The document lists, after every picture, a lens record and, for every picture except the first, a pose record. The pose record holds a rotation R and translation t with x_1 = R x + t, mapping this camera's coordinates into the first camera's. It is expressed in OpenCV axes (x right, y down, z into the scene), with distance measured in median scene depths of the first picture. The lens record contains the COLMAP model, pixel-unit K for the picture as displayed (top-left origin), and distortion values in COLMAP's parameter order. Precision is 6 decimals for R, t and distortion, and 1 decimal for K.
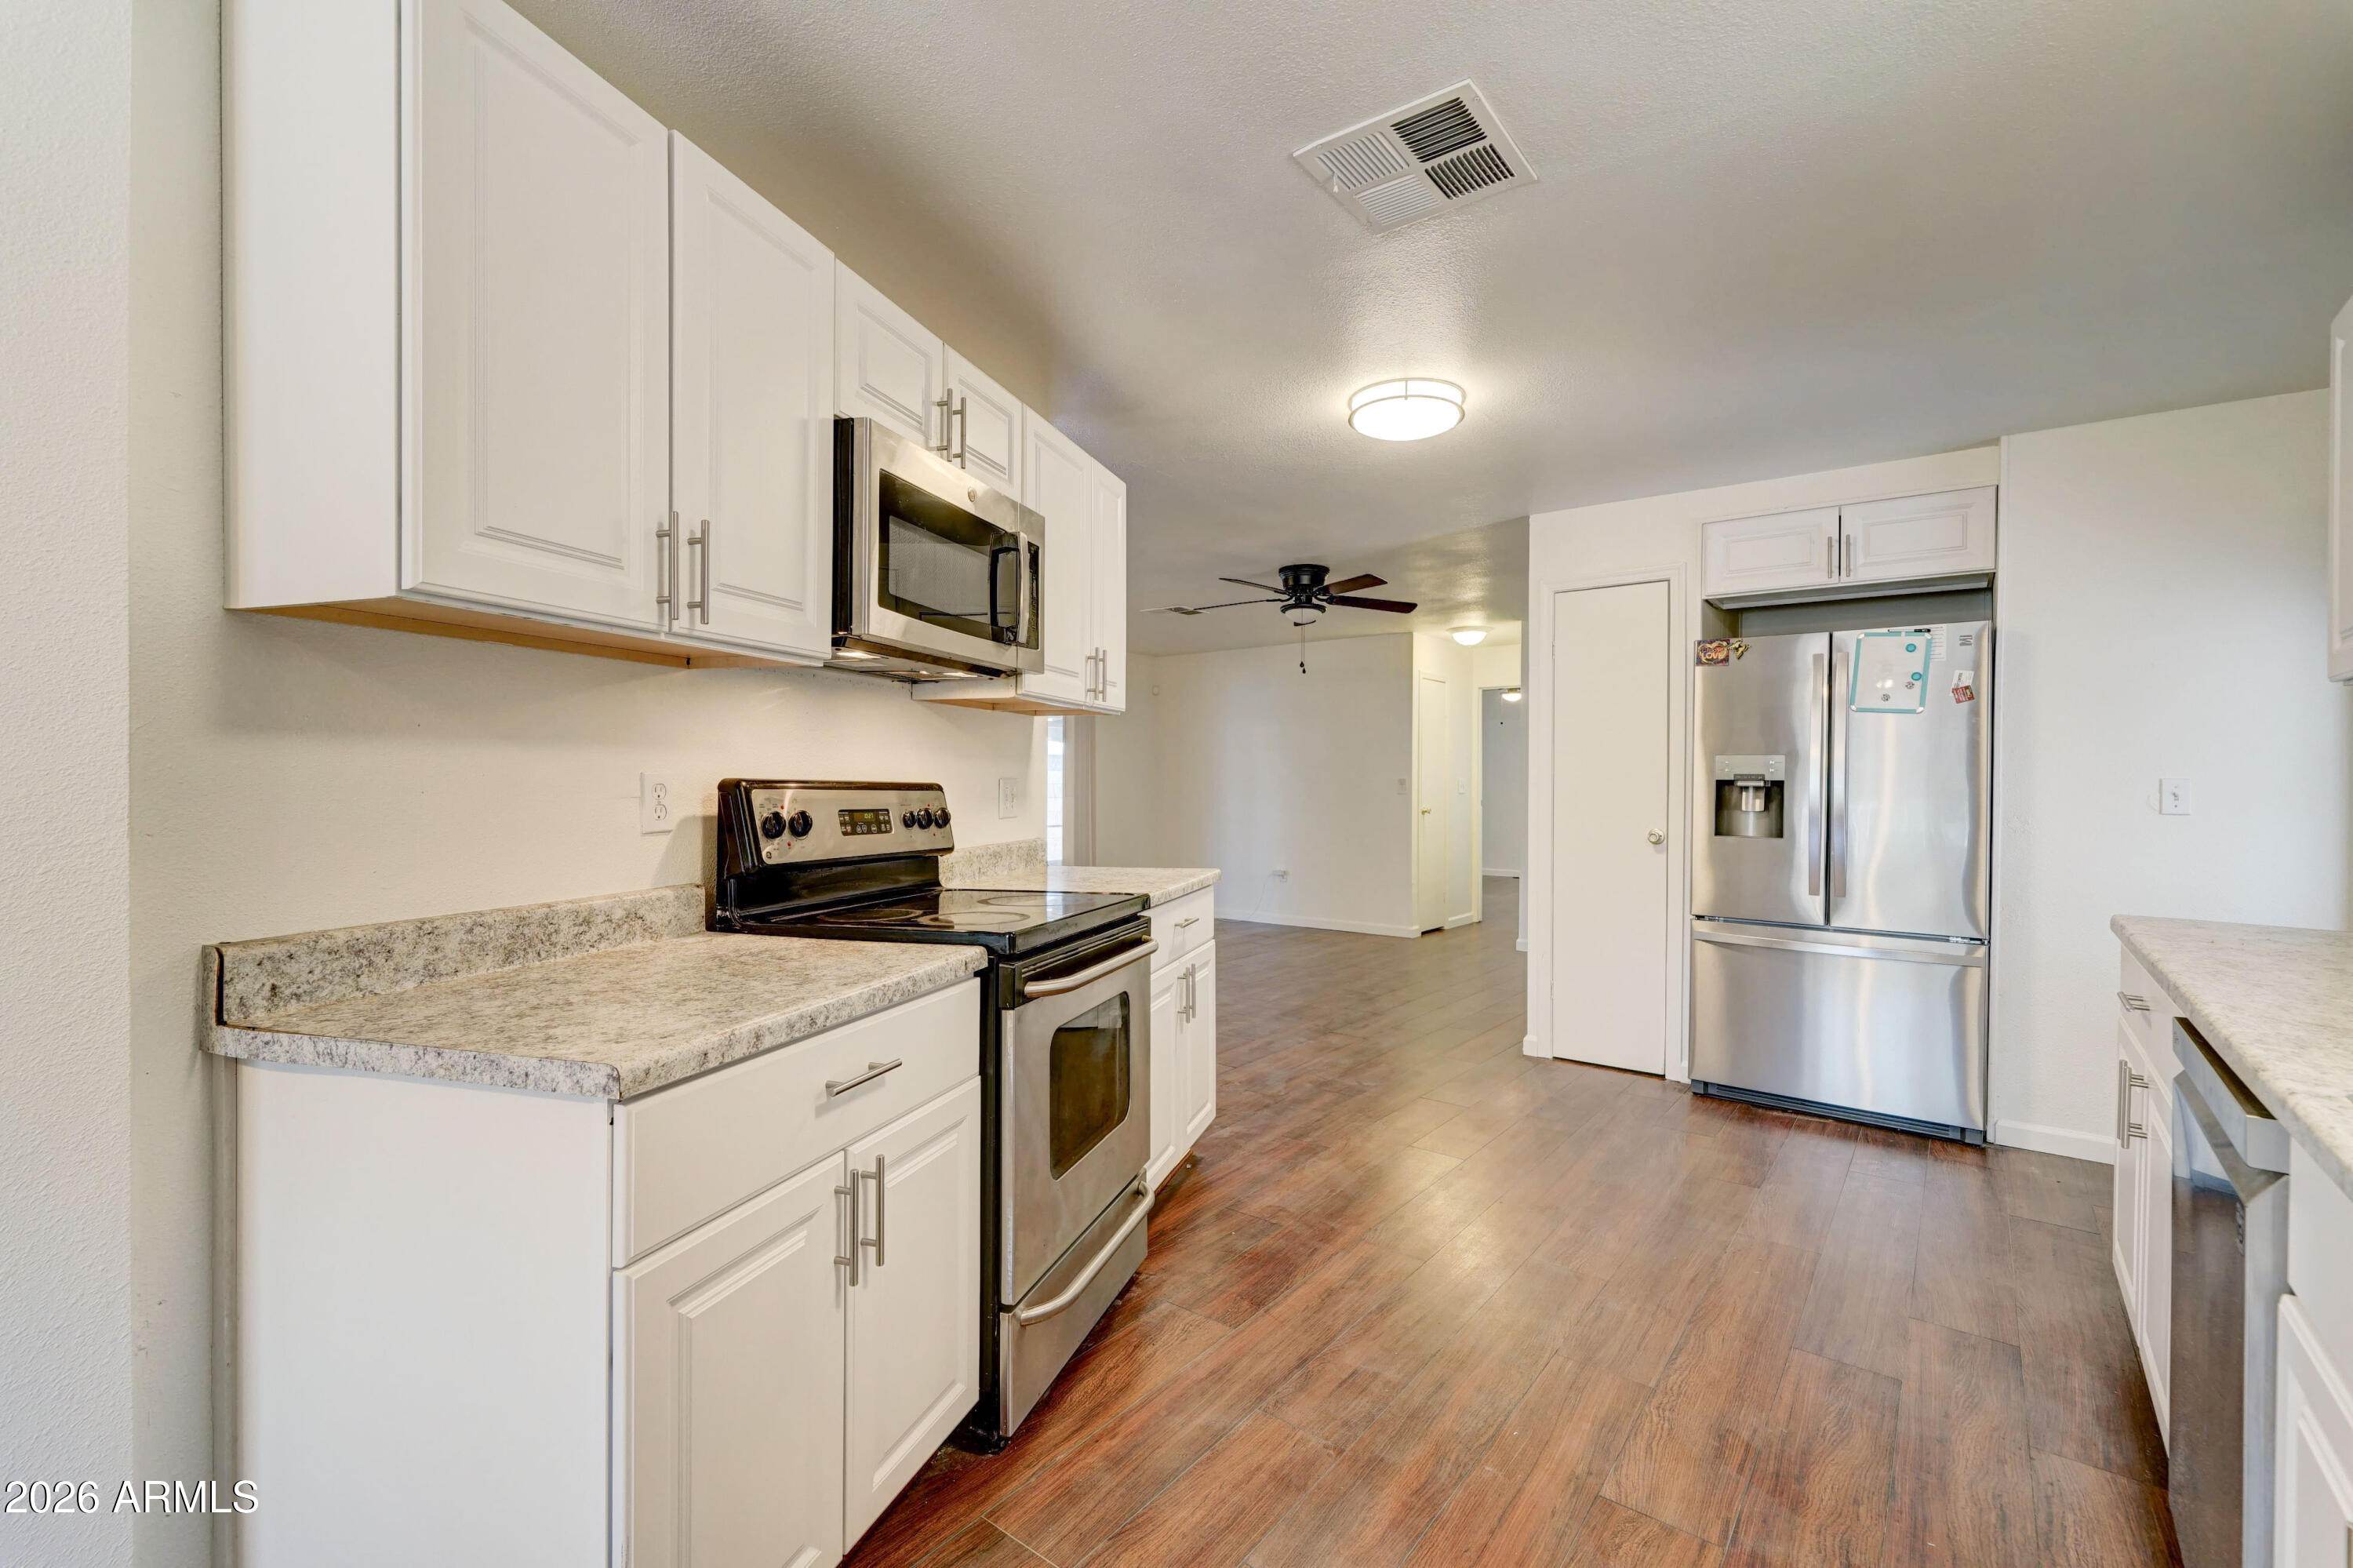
lens RADIAL K [[1012.5, 0, 1177.7], [0, 1012.5, 776.5], [0, 0, 1]] dist [-0.000662, -0.000287]
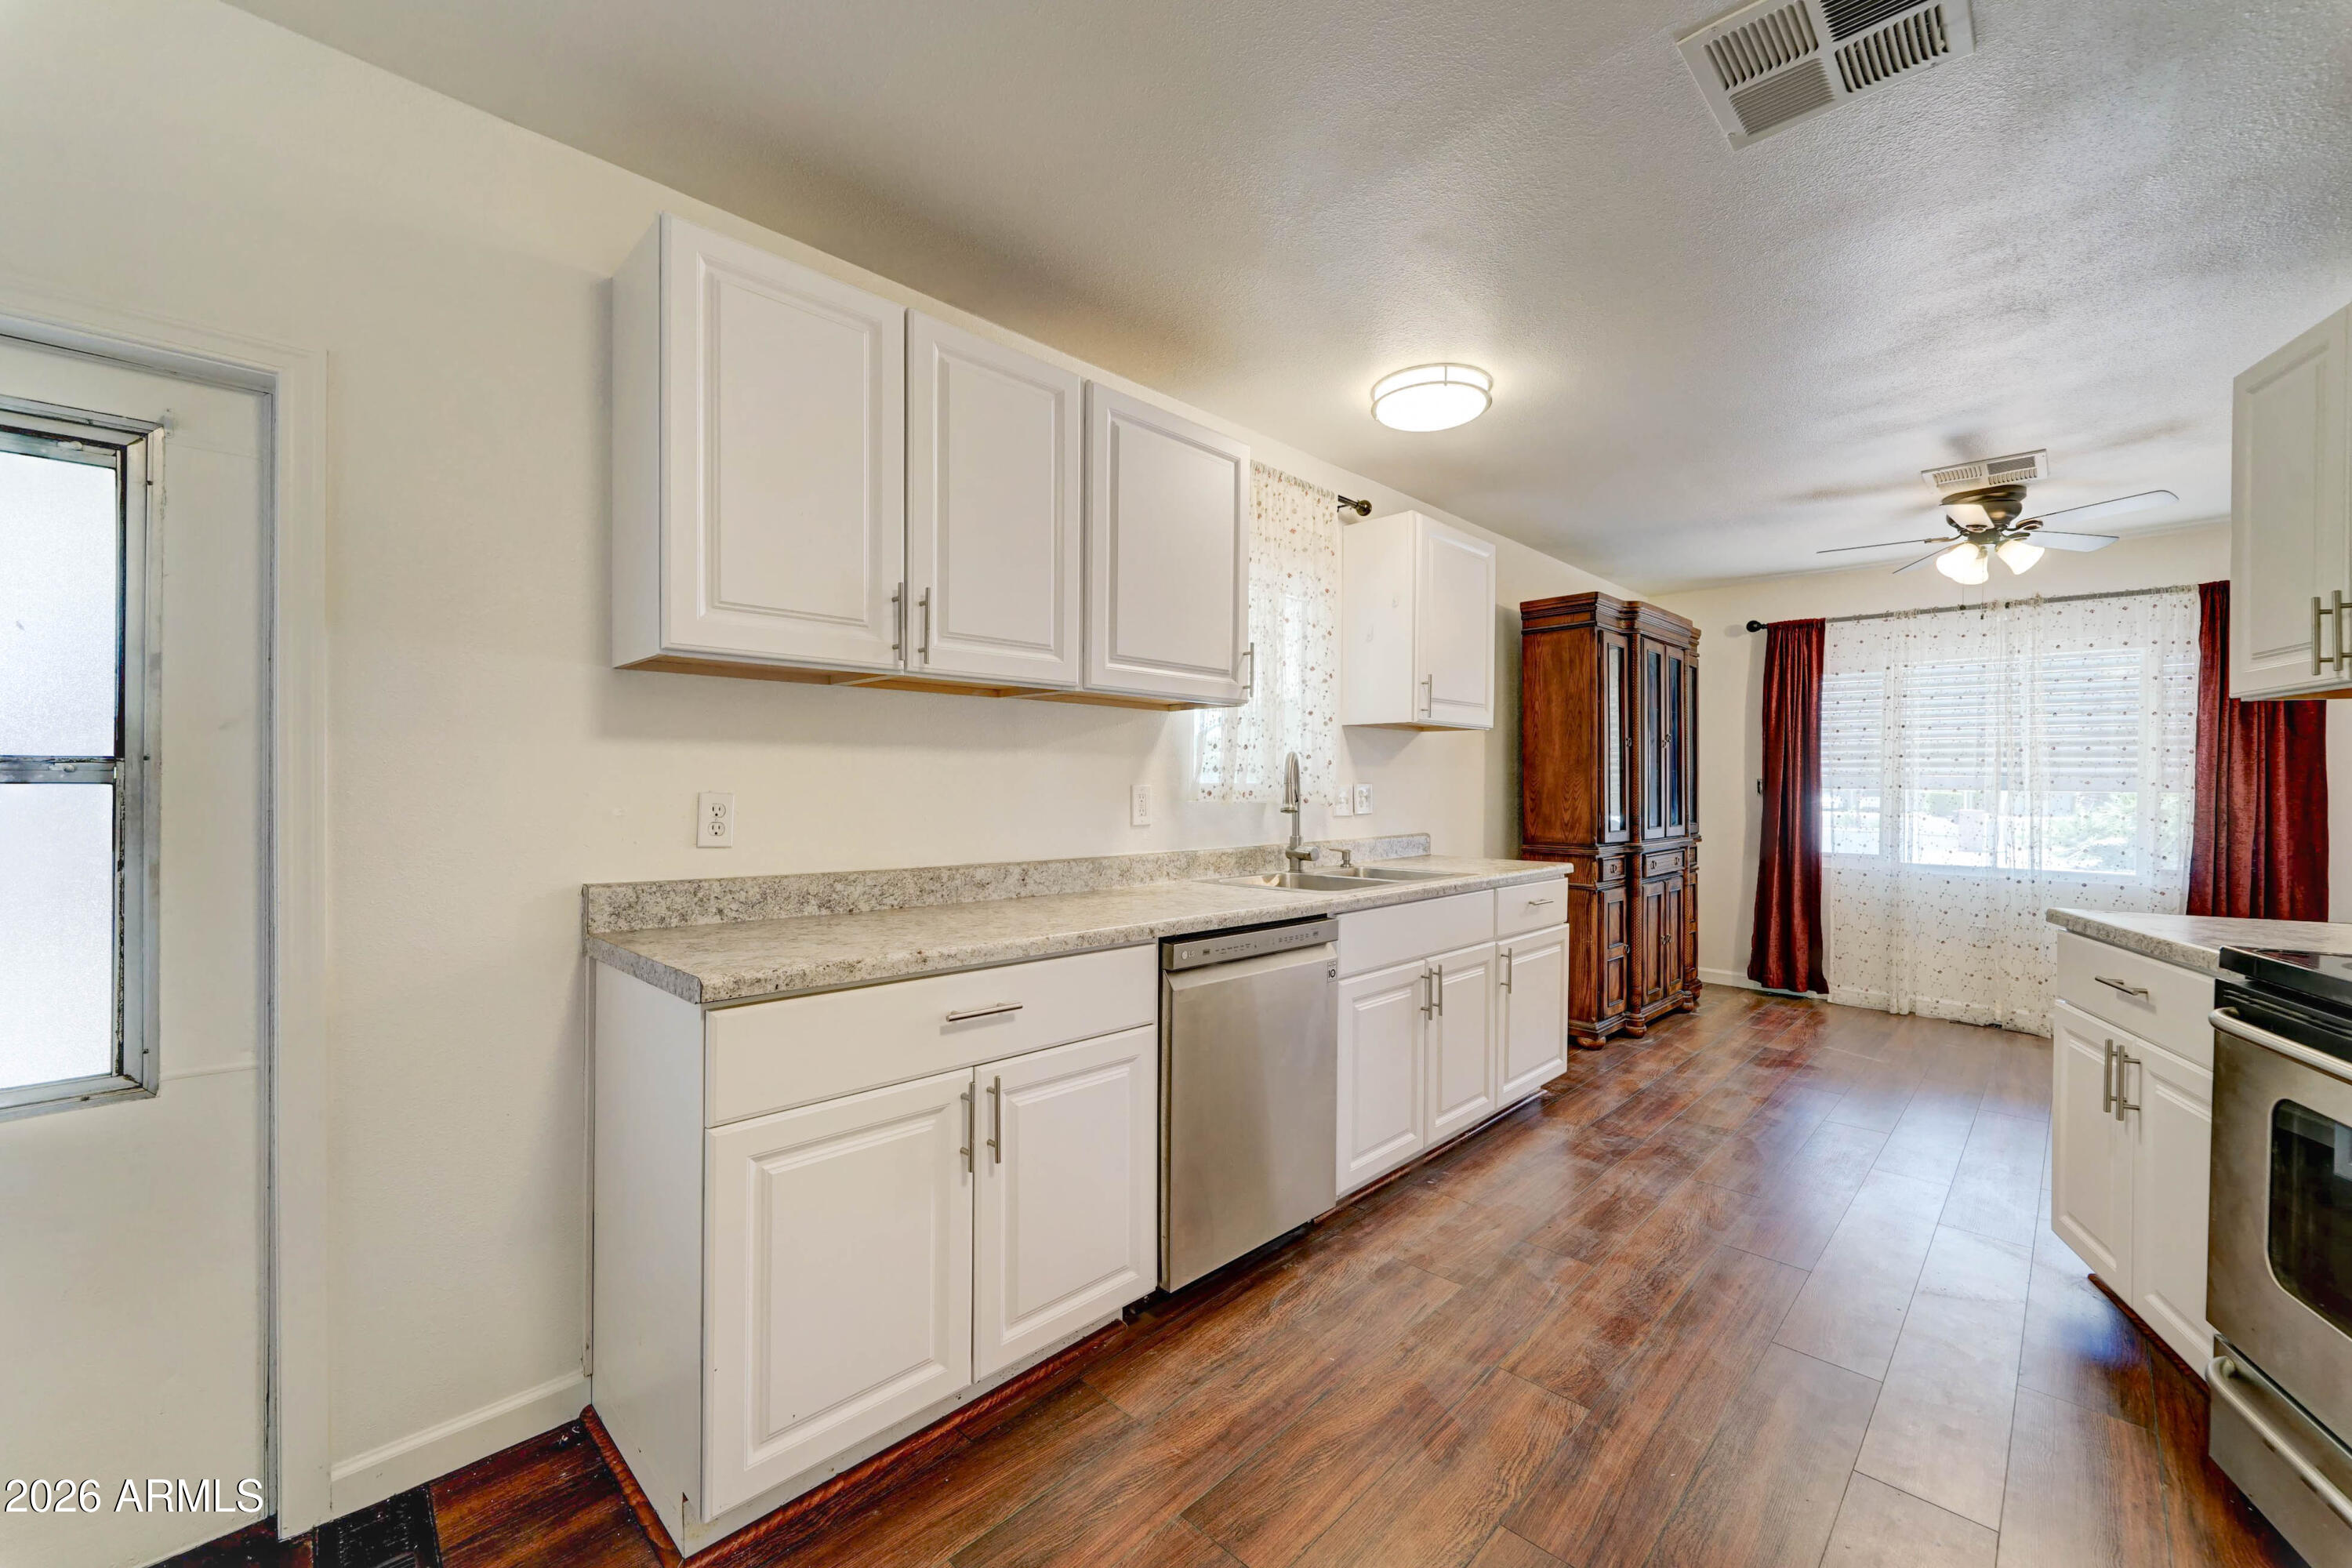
lens RADIAL K [[933.2, 0, 1191.4], [0, 933.2, 784.3], [0, 0, 1]] dist [-0.001604, -0.000265]
pose [[-0.995132, -0.016077, 0.097235, 0.365950], [-0.016145, 0.999870, 0.000083, 0.007620], [-0.097224, -0.001487, -0.995261, 0.988816]]
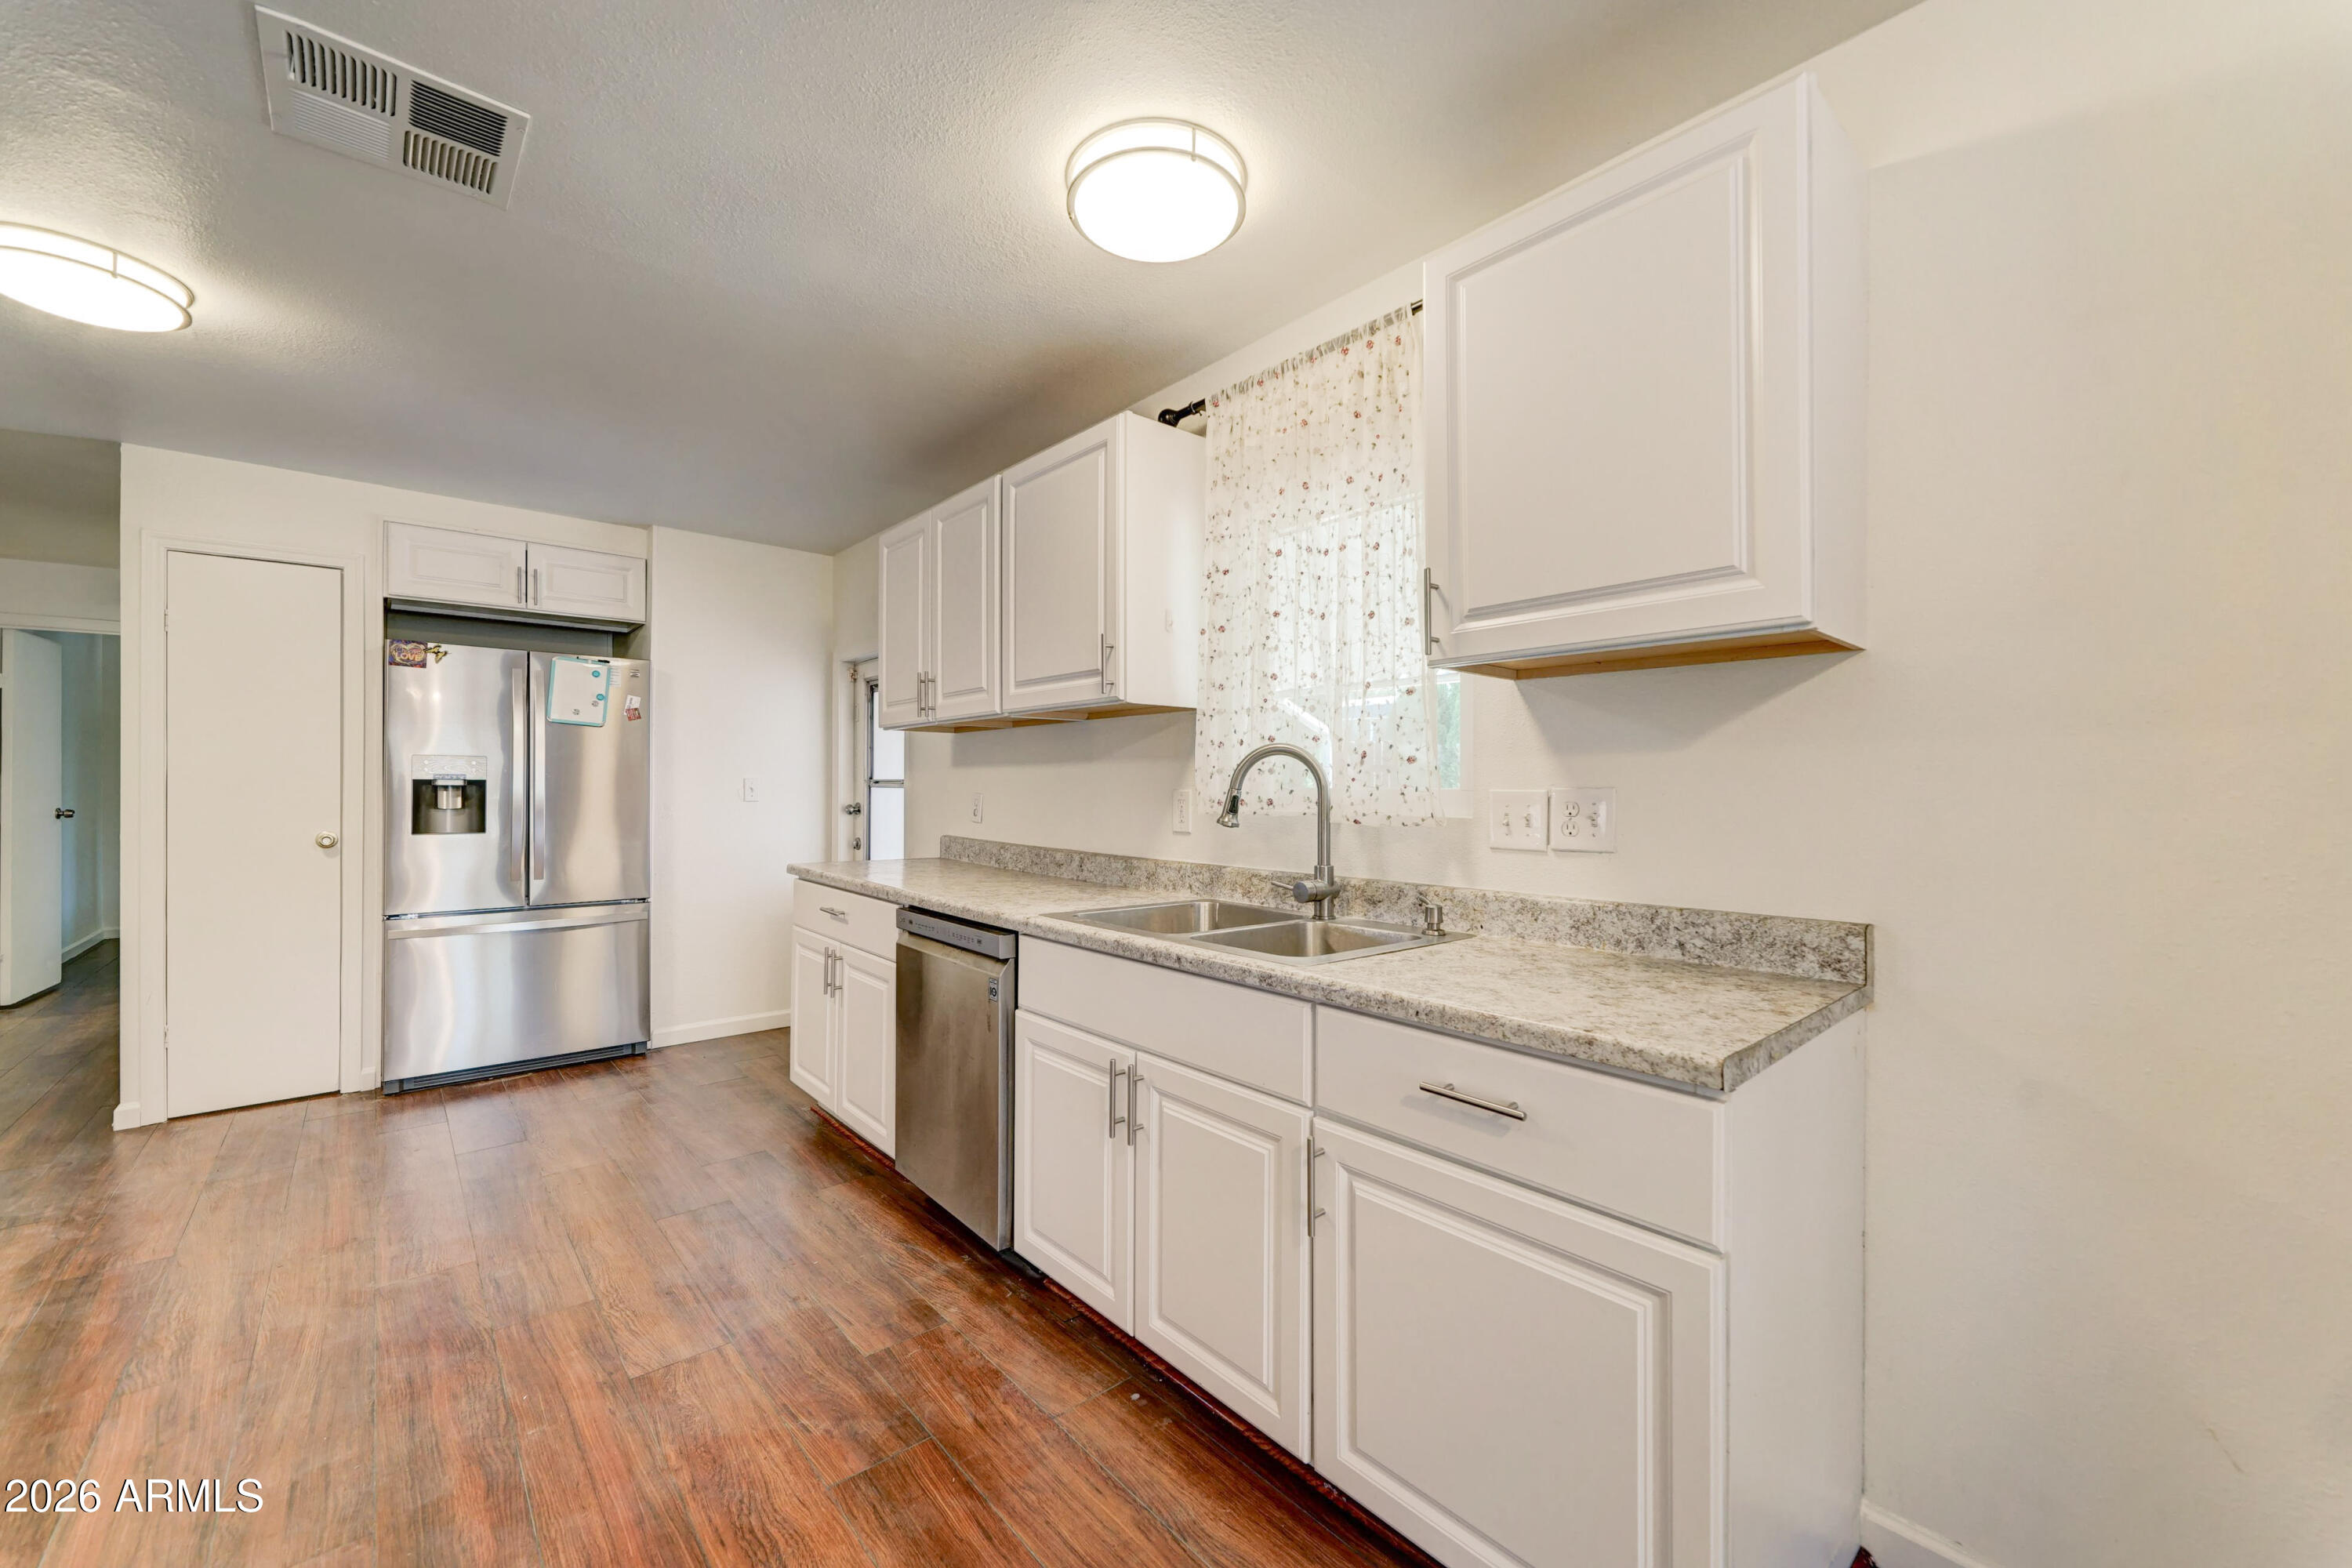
lens RADIAL K [[919.1, 0, 1180.1], [0, 919.1, 770.7], [0, 0, 1]] dist [-0.002434, -0.000188]
pose [[0.185017, 0.007504, 0.982707, -0.253273], [-0.003735, 0.999969, -0.006933, -0.001905], [-0.982728, -0.002388, 0.185040, 0.077287]]
